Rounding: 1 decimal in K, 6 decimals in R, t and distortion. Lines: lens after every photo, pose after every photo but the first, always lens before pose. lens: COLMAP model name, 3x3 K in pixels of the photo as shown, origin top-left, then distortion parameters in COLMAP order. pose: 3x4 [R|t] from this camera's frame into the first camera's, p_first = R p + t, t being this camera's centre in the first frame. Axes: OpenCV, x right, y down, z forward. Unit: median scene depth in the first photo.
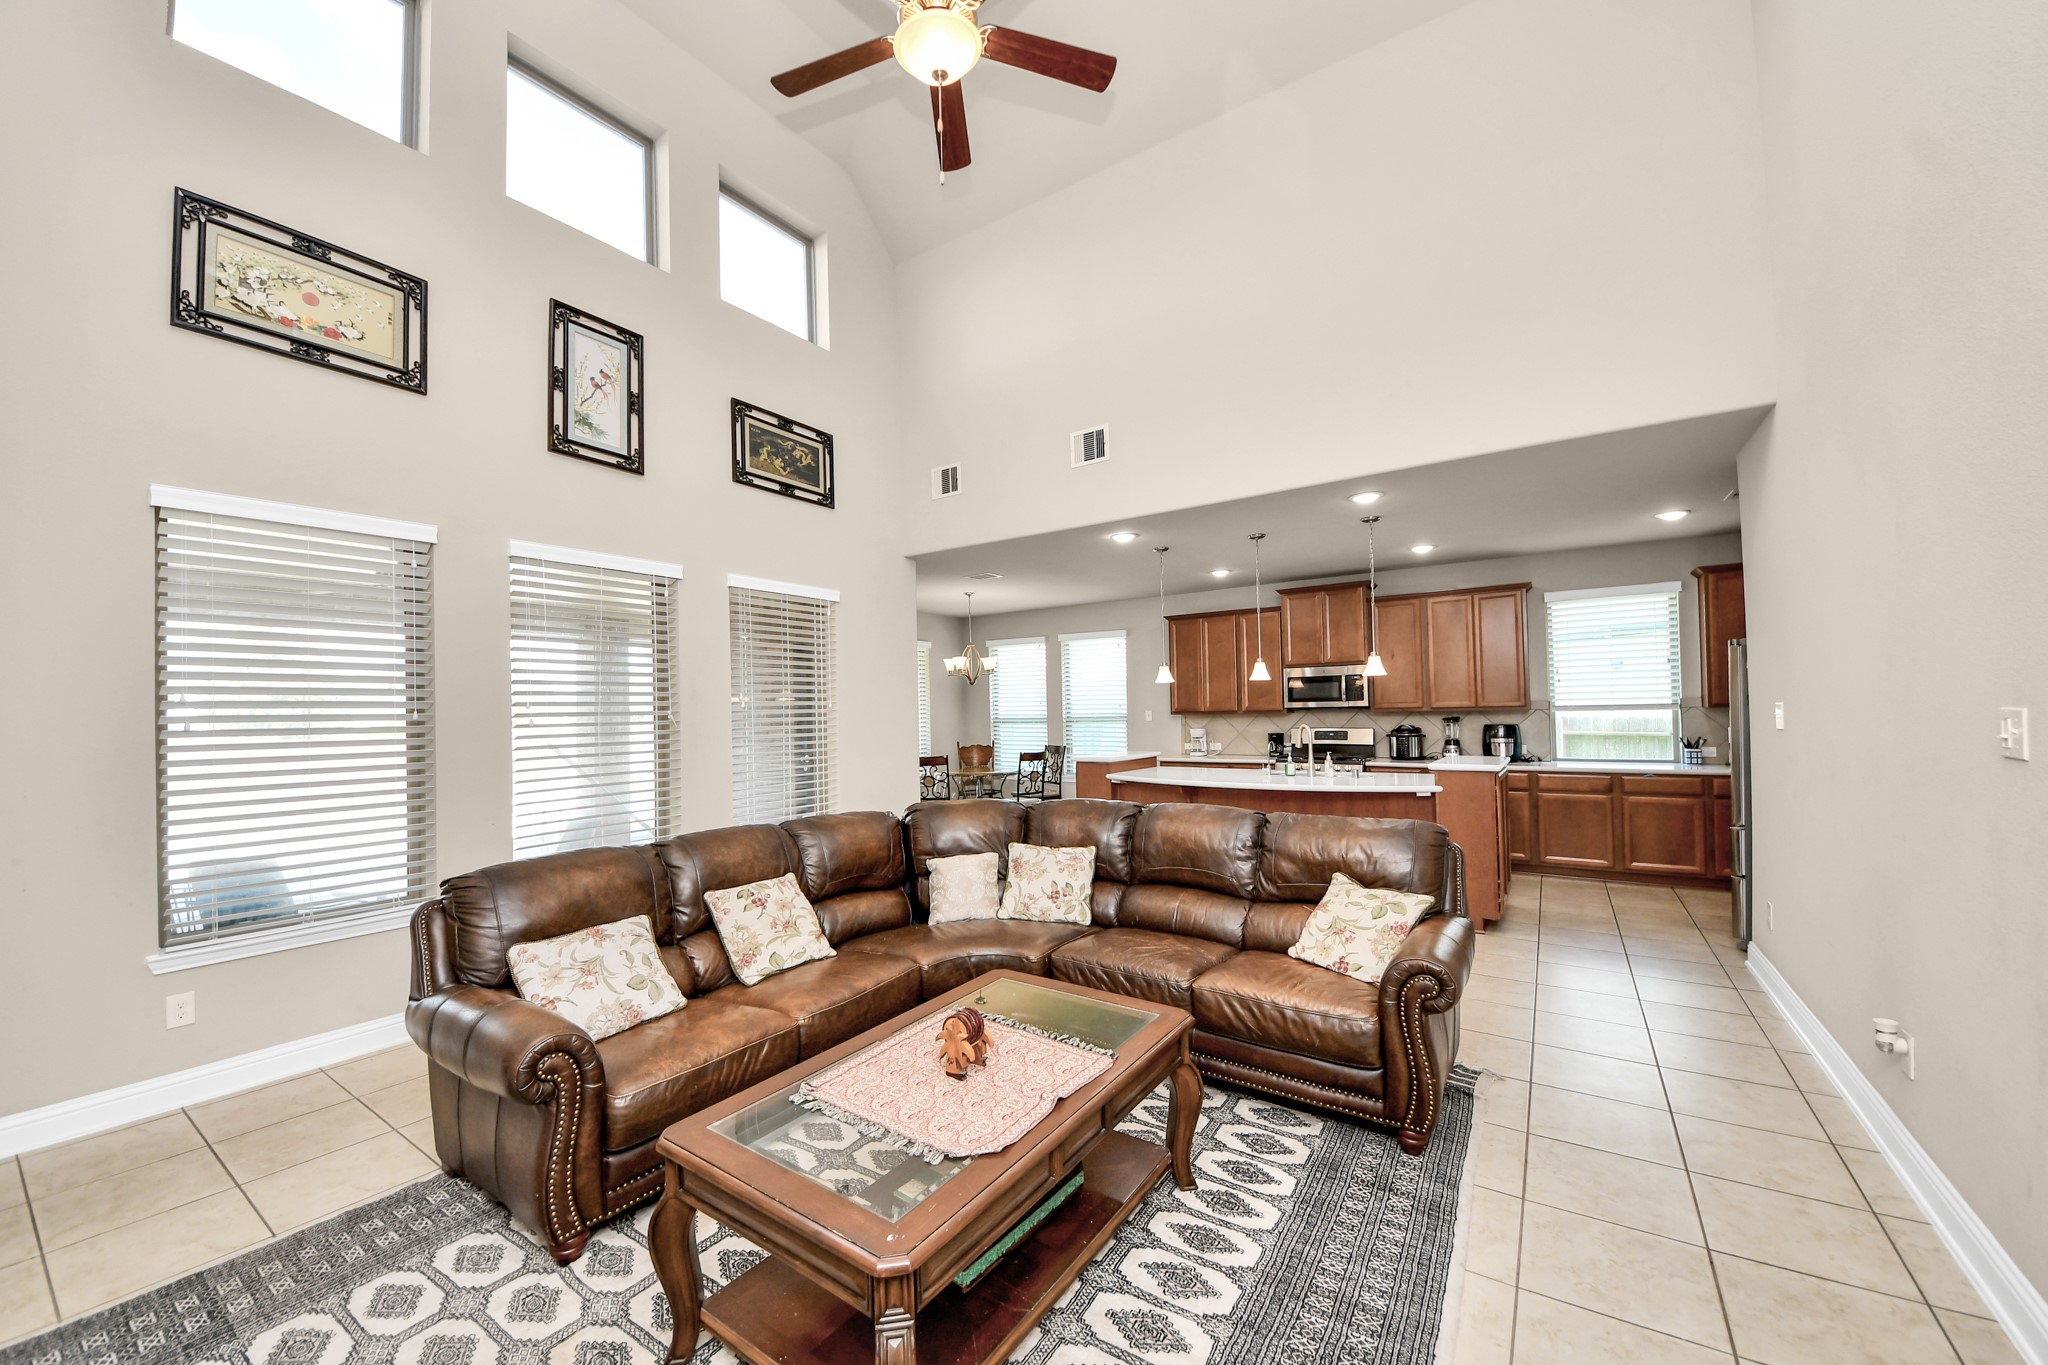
lens RADIAL K [[752.6, 0, 1020.4], [0, 752.6, 674.9], [0, 0, 1]] dist [-0.012883, -0.000482]
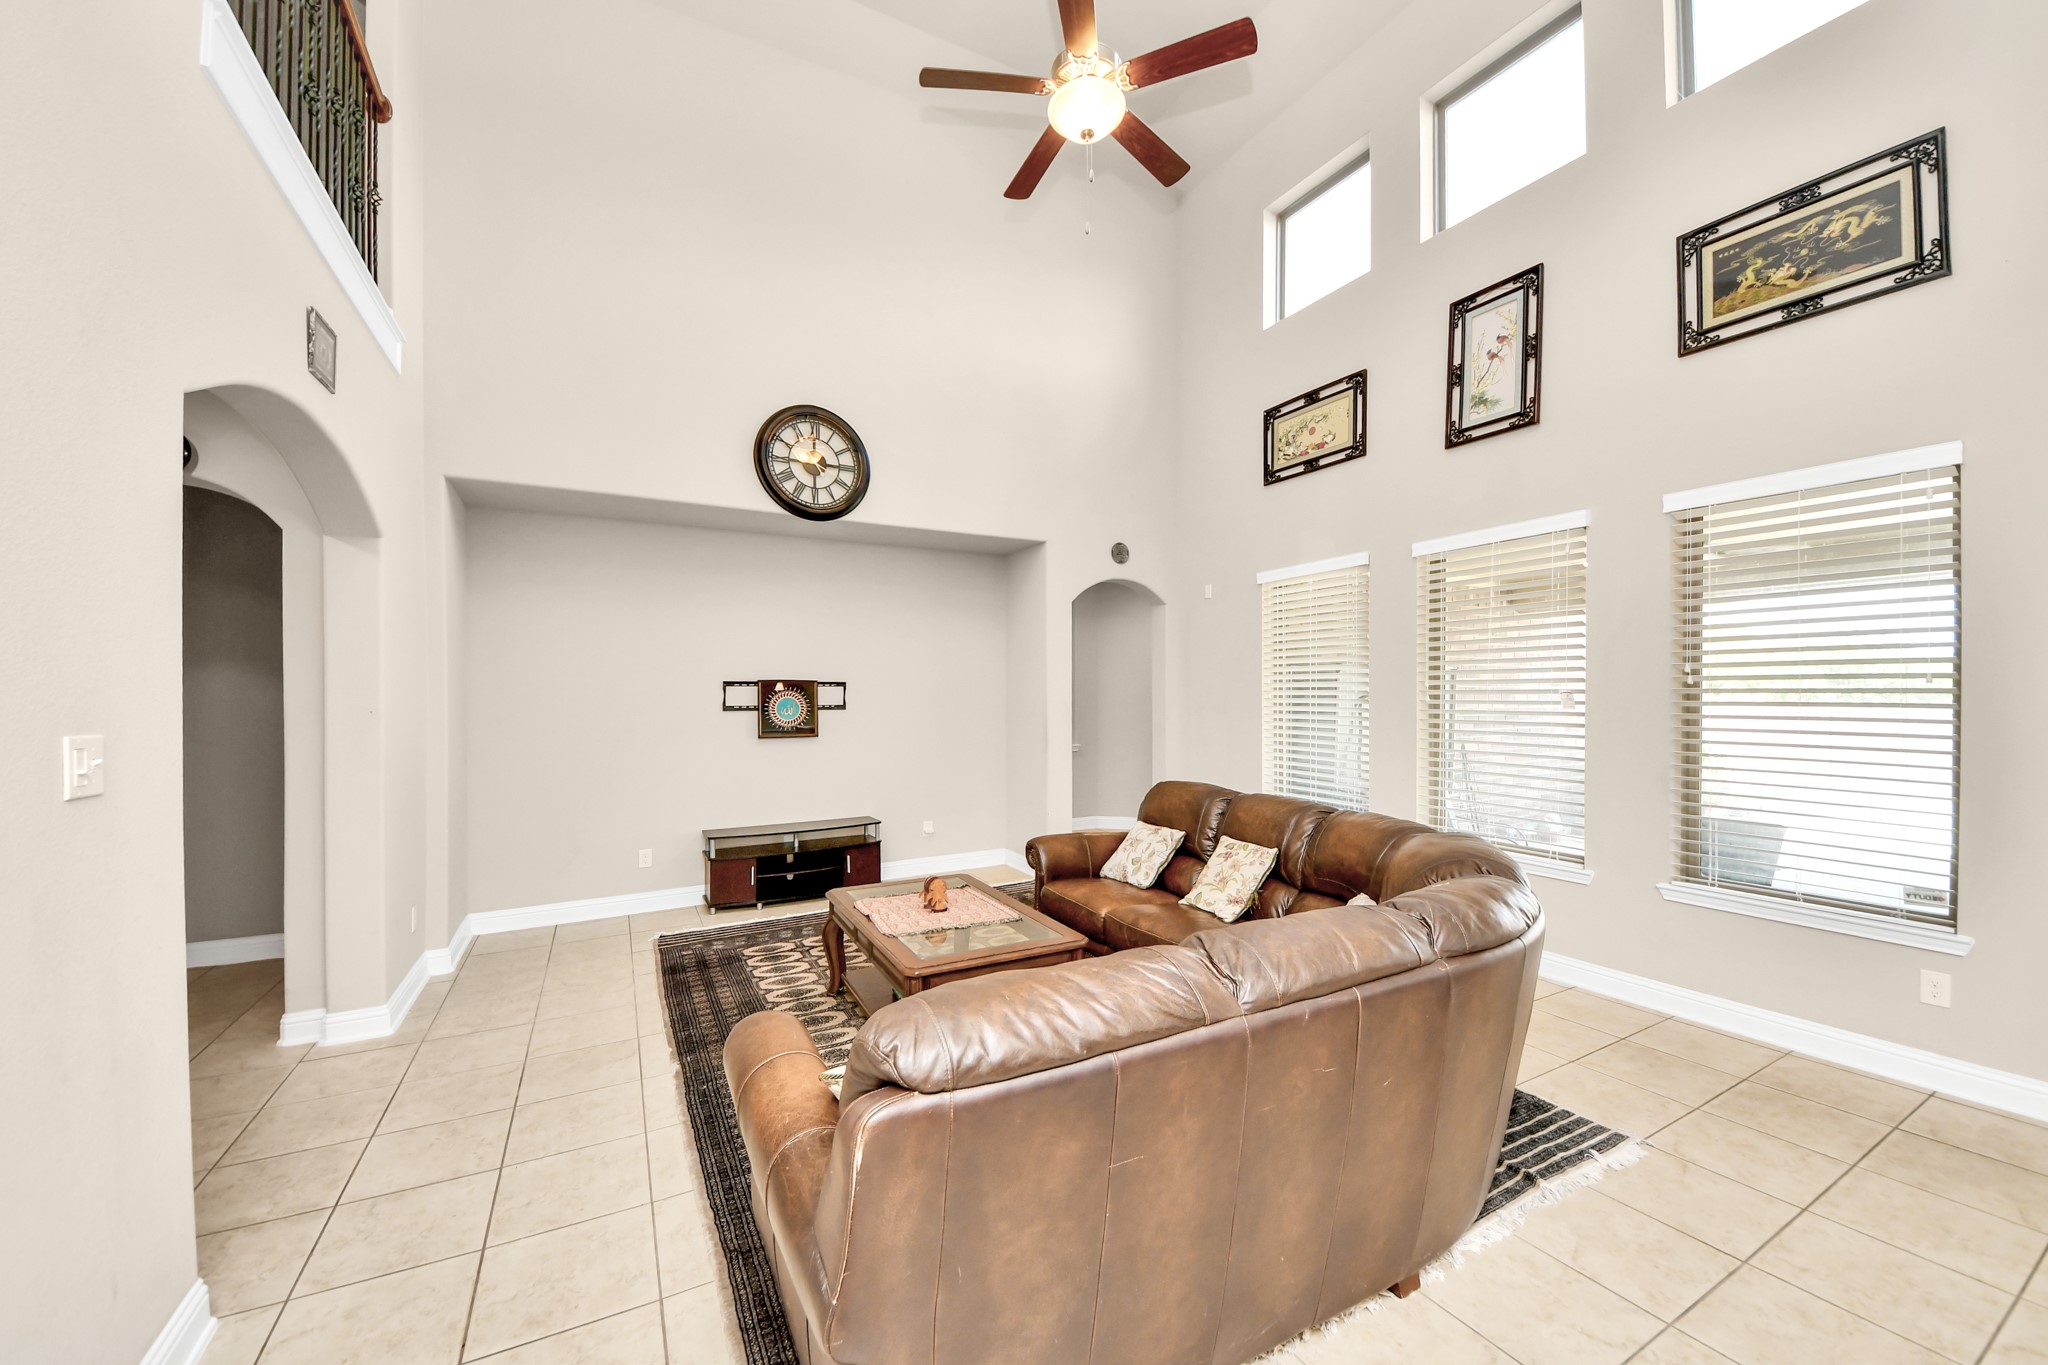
lens RADIAL K [[752.6, 0, 1026.6], [0, 752.6, 695.8], [0, 0, 1]] dist [-0.012883, -0.000482]
pose [[-0.457274, 0.019086, -0.889121, 0.581880], [0.046997, 0.998891, -0.002728, 0.031732], [0.888083, -0.043034, -0.457664, 0.868274]]
